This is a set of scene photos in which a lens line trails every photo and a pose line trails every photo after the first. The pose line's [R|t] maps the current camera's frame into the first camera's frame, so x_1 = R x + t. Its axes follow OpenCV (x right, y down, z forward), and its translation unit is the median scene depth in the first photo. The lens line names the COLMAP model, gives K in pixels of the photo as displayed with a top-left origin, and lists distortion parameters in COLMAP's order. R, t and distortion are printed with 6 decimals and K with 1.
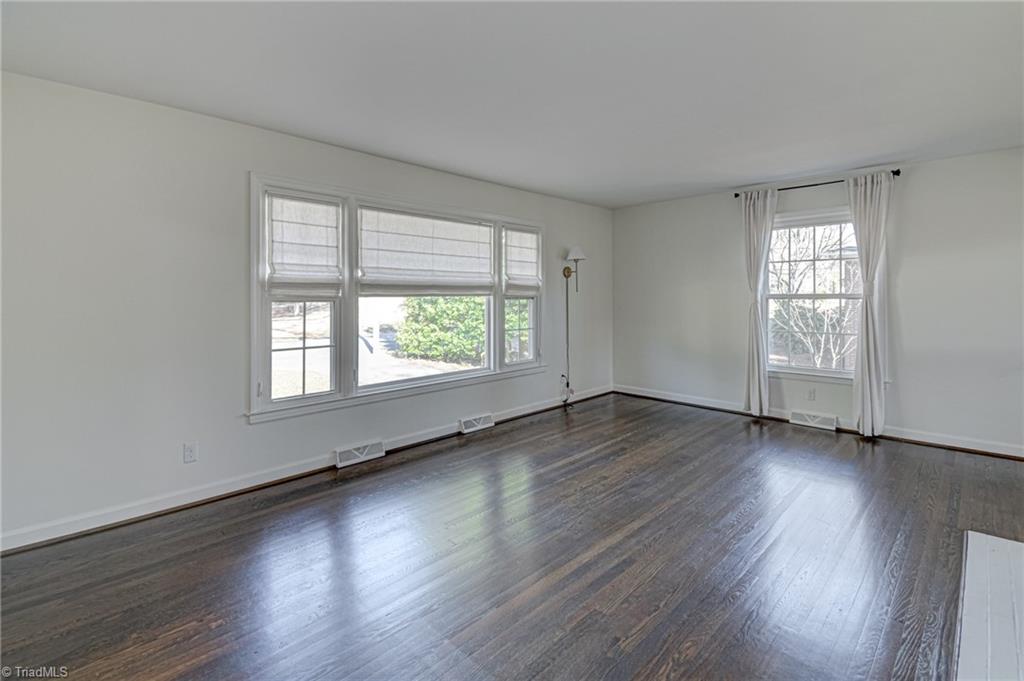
lens RADIAL K [[458.6, 0, 531.3], [0, 458.6, 291.7], [0, 0, 1]] dist [0.016390, -0.015009]
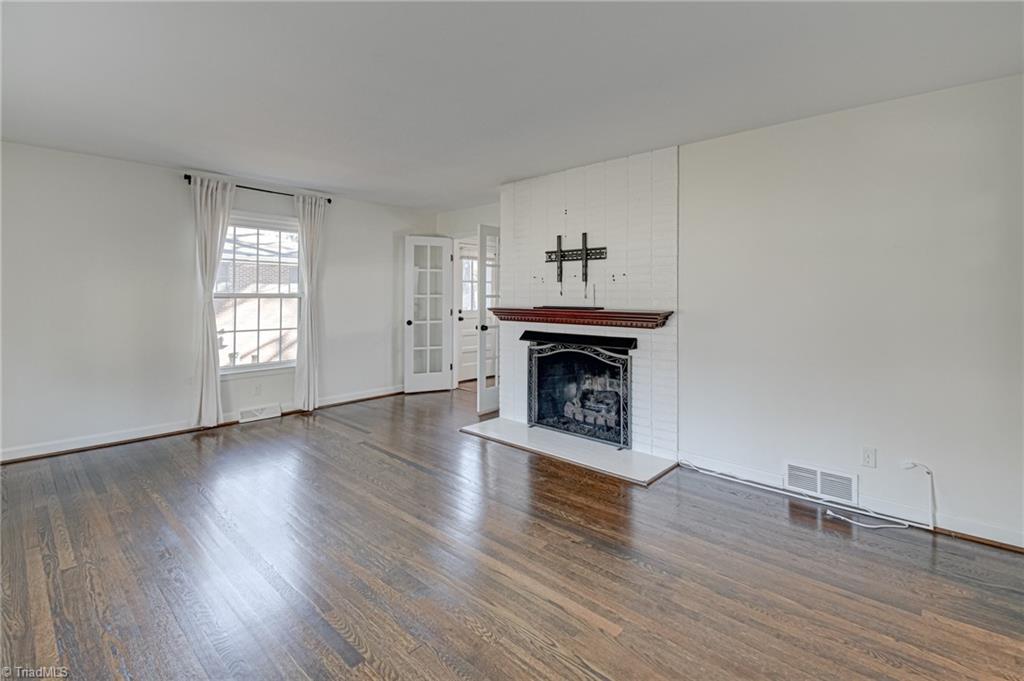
lens RADIAL K [[458.6, 0, 504.3], [0, 458.6, 291.8], [0, 0, 1]] dist [0.016390, -0.015009]
pose [[-0.016505, 0.013860, 0.999768, -0.477024], [-0.016923, 0.999757, -0.014139, 0.007070], [-0.999721, -0.017152, -0.016267, 0.486589]]
